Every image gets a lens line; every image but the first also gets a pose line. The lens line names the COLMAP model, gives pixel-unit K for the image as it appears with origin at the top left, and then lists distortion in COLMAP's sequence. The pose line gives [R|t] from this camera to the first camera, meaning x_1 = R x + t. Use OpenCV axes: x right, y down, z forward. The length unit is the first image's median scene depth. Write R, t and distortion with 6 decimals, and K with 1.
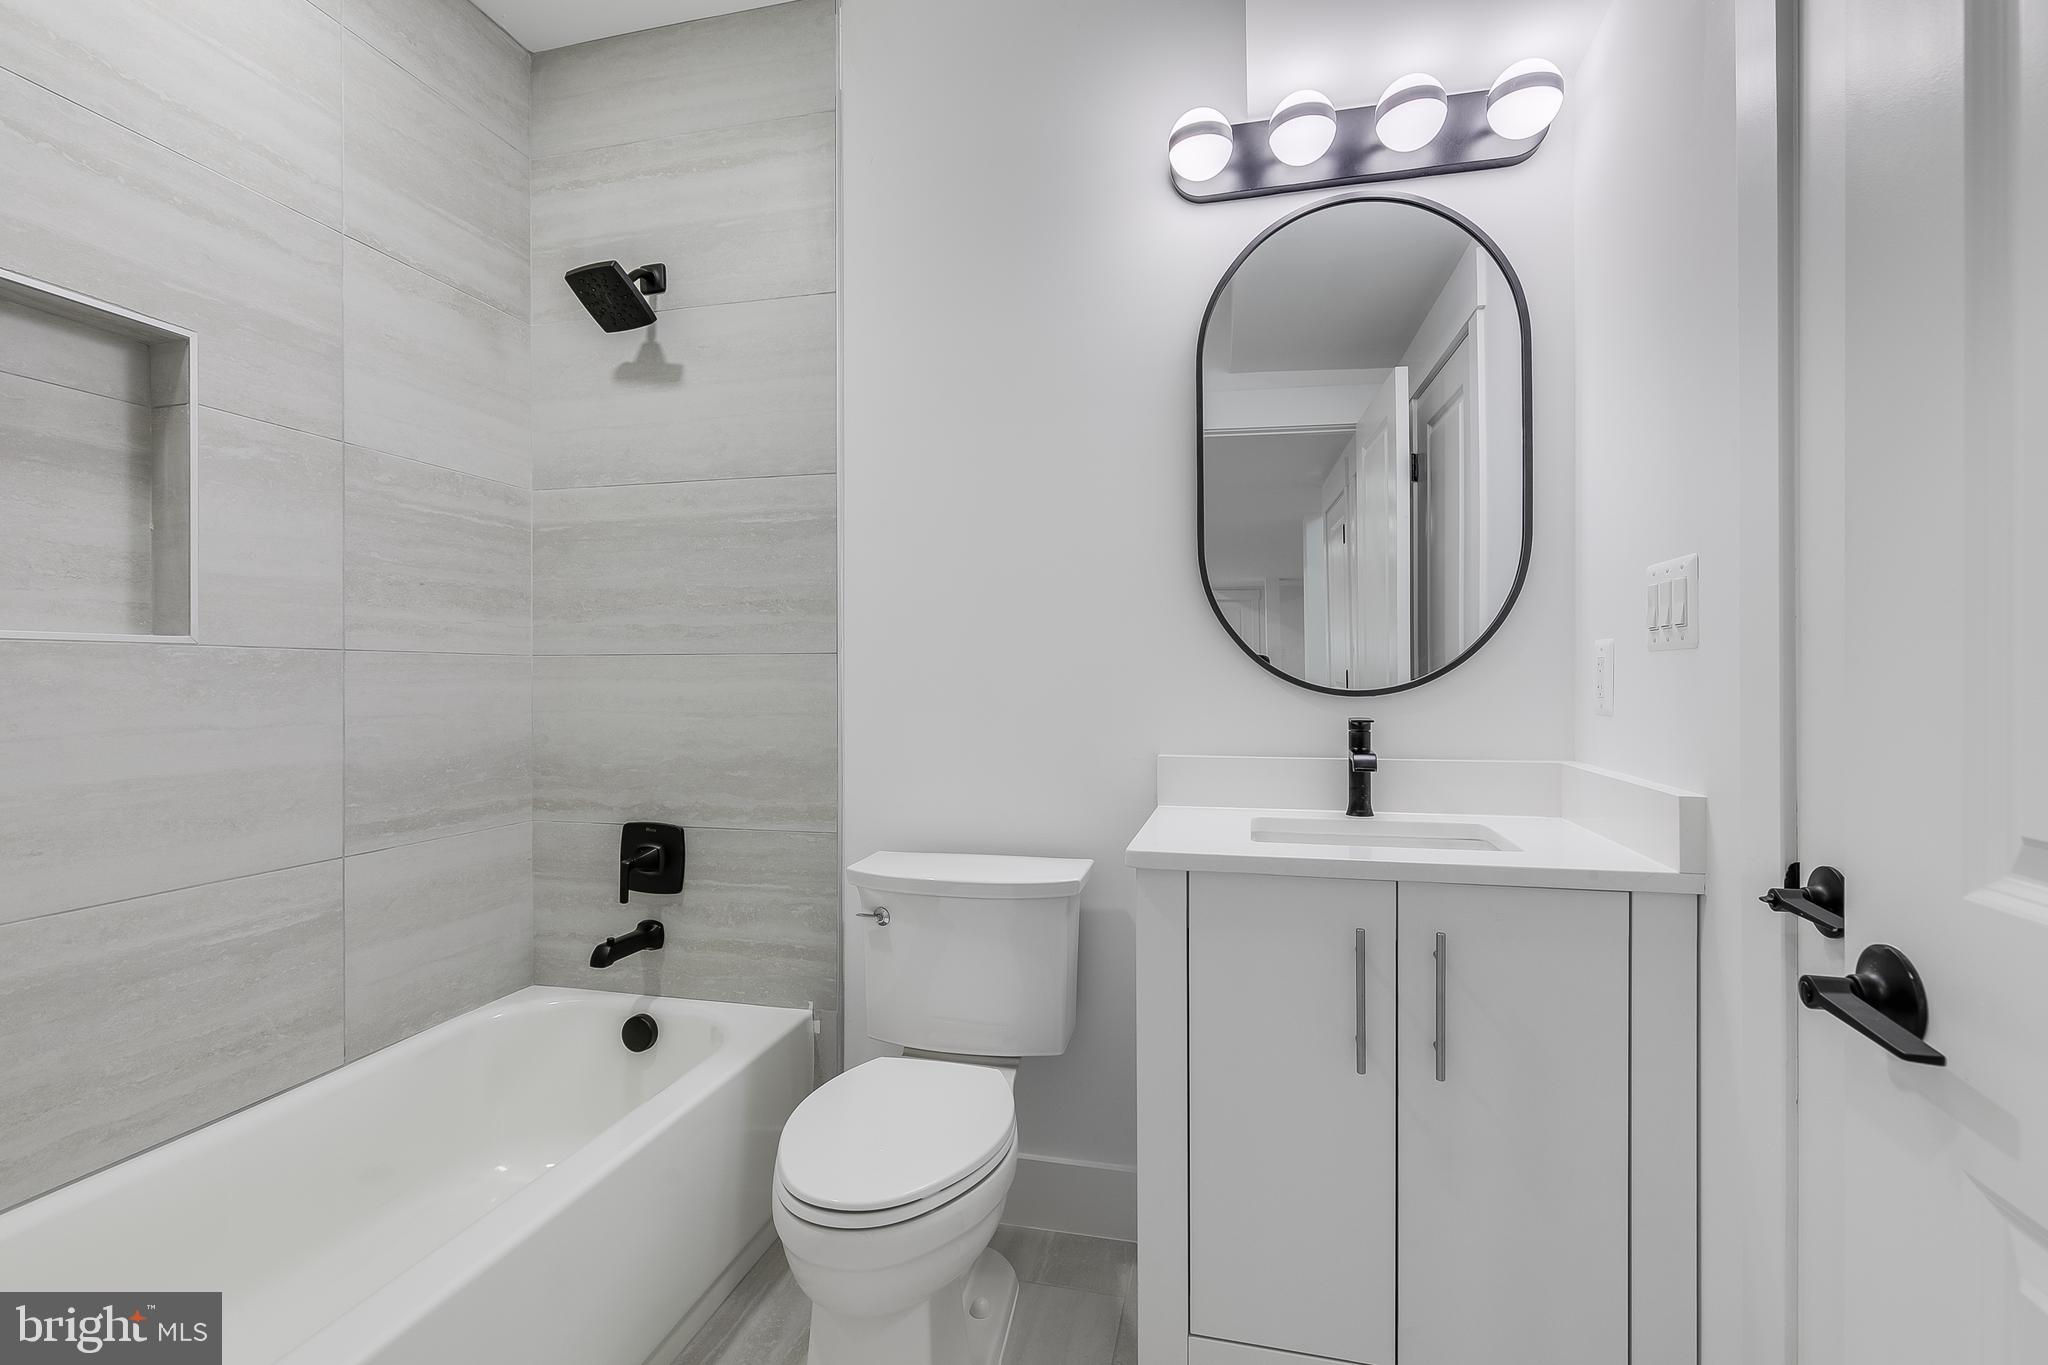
lens RADIAL K [[917.5, 0, 1021.7], [0, 917.5, 672.9], [0, 0, 1]] dist [0.000080, -0.000115]
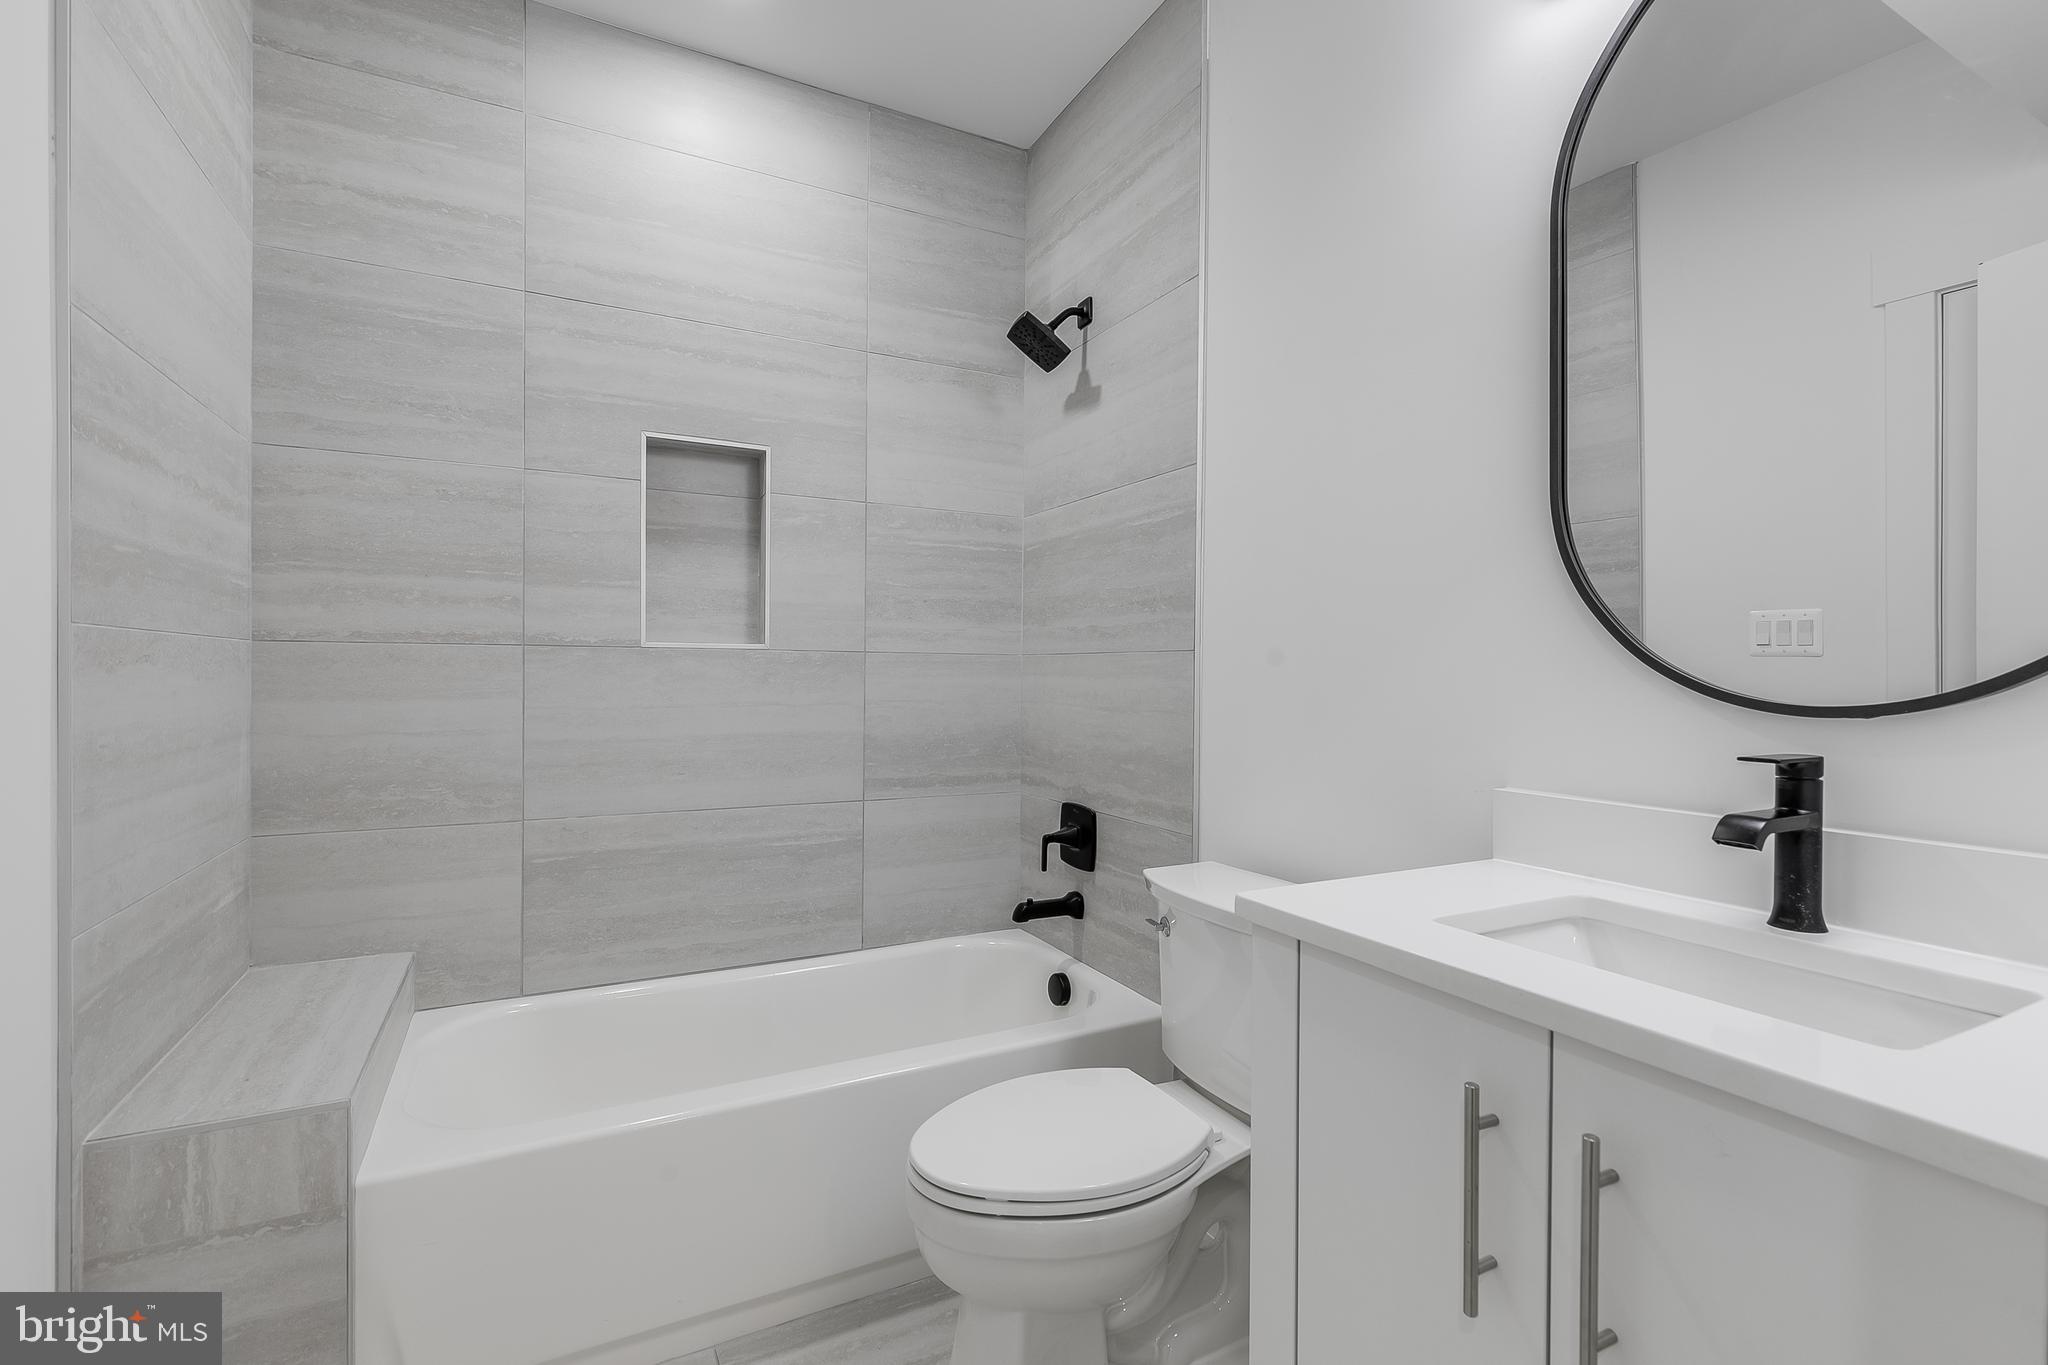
lens RADIAL K [[914.6, 0, 1025.8], [0, 914.6, 677.3], [0, 0, 1]] dist [0.003867, -0.000080]
pose [[0.663081, 0.011176, -0.748464, 0.402094], [-0.006213, 0.999936, 0.009426, -0.001144], [0.748522, -0.001600, 0.663108, 0.228901]]
